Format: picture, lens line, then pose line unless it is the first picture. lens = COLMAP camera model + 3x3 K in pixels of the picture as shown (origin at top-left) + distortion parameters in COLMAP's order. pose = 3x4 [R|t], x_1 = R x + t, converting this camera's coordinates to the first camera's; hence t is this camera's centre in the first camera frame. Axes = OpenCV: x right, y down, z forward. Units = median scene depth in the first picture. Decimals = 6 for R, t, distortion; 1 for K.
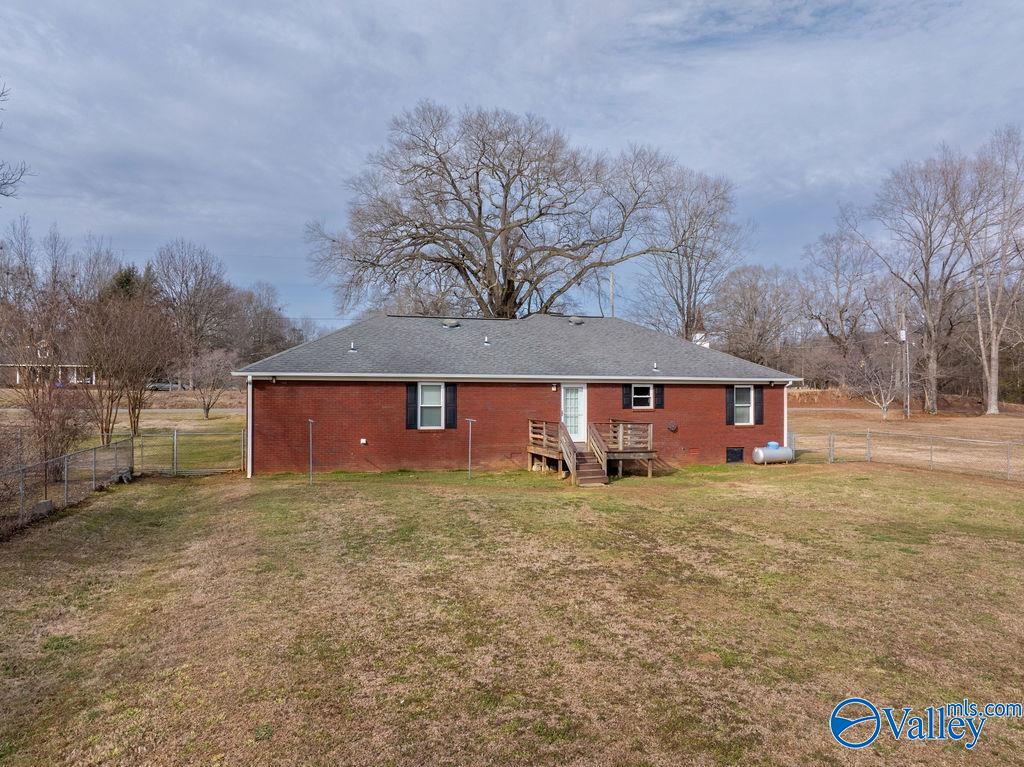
lens RADIAL K [[694.9, 0, 518.4], [0, 694.9, 383.2], [0, 0, 1]] dist [-0.011147, -0.049109]
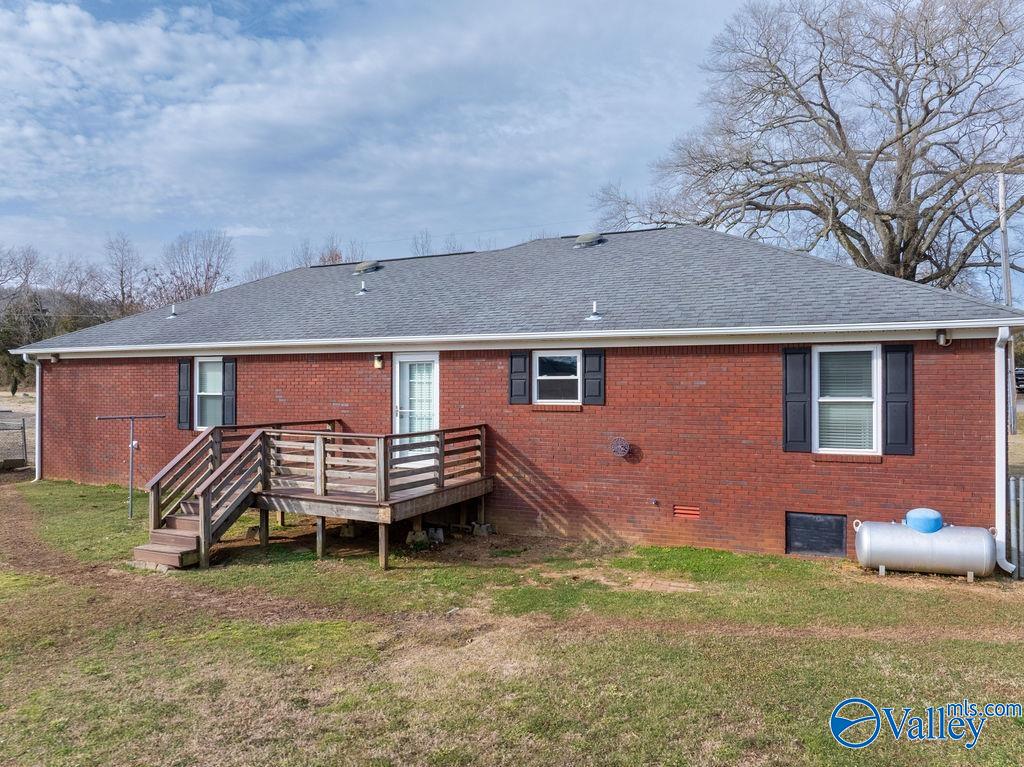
lens RADIAL K [[694.9, 0, 518.4], [0, 694.9, 383.2], [0, 0, 1]] dist [-0.011147, -0.049109]
pose [[0.745407, -0.004710, -0.666593, 0.458088], [0.010110, 0.999940, 0.004240, 0.020455], [0.666533, -0.009900, 0.745410, 0.641264]]
